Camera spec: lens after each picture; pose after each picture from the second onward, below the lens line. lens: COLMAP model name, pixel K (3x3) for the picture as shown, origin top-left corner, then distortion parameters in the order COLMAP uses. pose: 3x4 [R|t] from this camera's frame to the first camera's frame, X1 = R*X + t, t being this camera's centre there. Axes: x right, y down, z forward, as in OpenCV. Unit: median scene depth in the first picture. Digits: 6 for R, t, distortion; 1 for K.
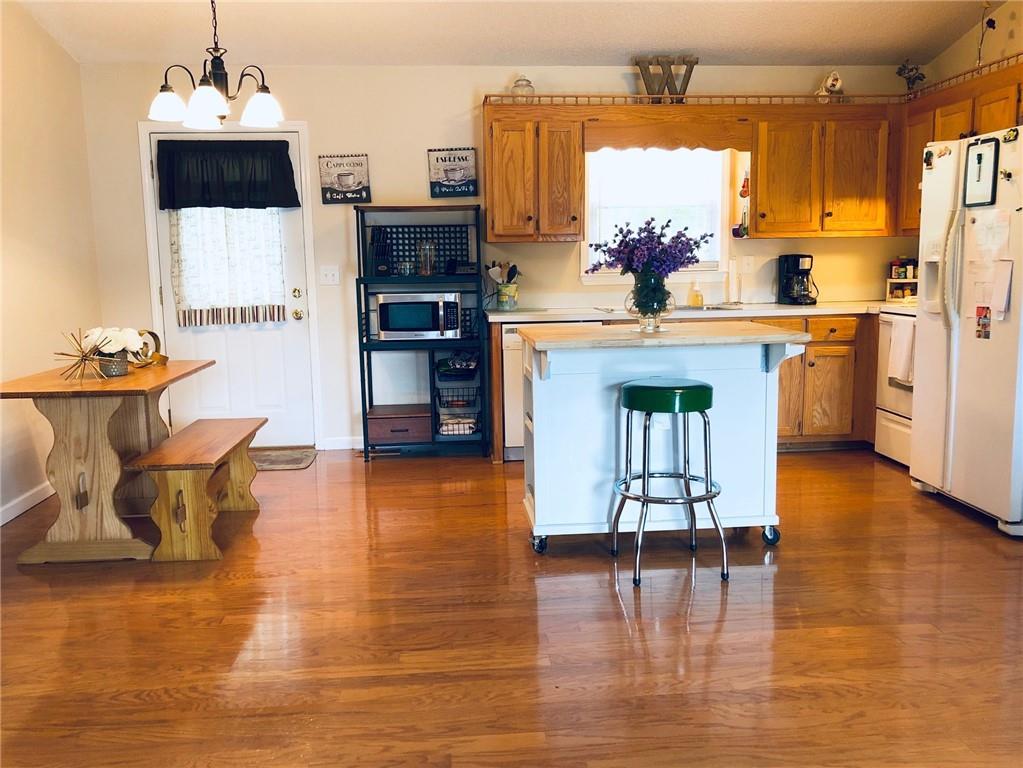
lens RADIAL K [[880.9, 0, 511.5], [0, 880.9, 384.0], [0, 0, 1]] dist [0.016920, -0.006065]
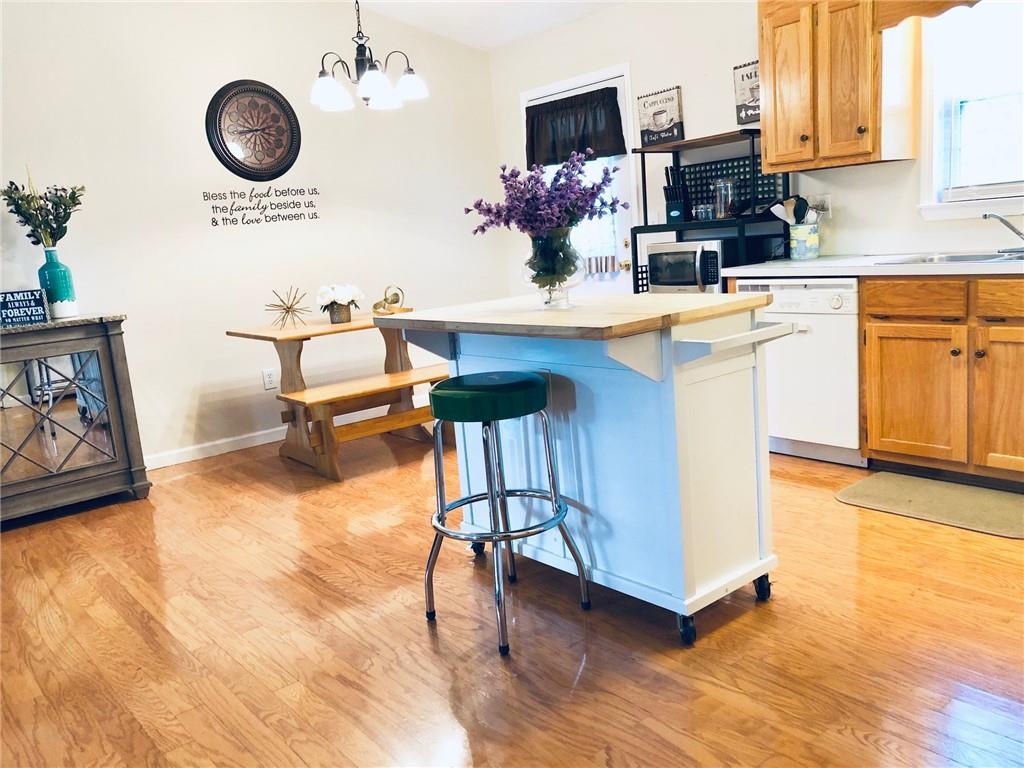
lens RADIAL K [[835.2, 0, 510.3], [0, 835.2, 373.8], [0, 0, 1]] dist [0.019779, 0.000045]
pose [[0.568460, 0.107428, -0.815667, 0.477735], [-0.042142, 0.993939, 0.101538, -0.048817], [0.821631, -0.023346, 0.569541, 0.372409]]
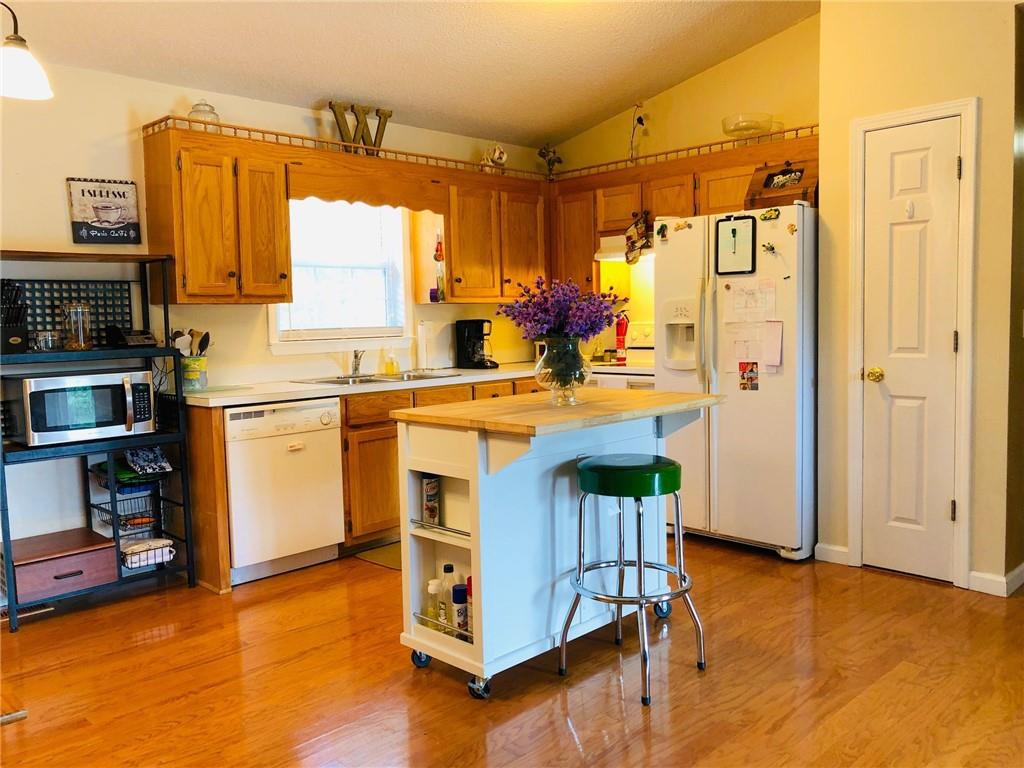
lens RADIAL K [[835.2, 0, 510.3], [0, 835.2, 373.8], [0, 0, 1]] dist [0.019779, 0.000045]
pose [[0.768745, -0.046329, 0.637876, -0.270195], [0.100415, 0.993746, -0.048841, -0.035575], [-0.631624, 0.101598, 0.768589, 0.260701]]
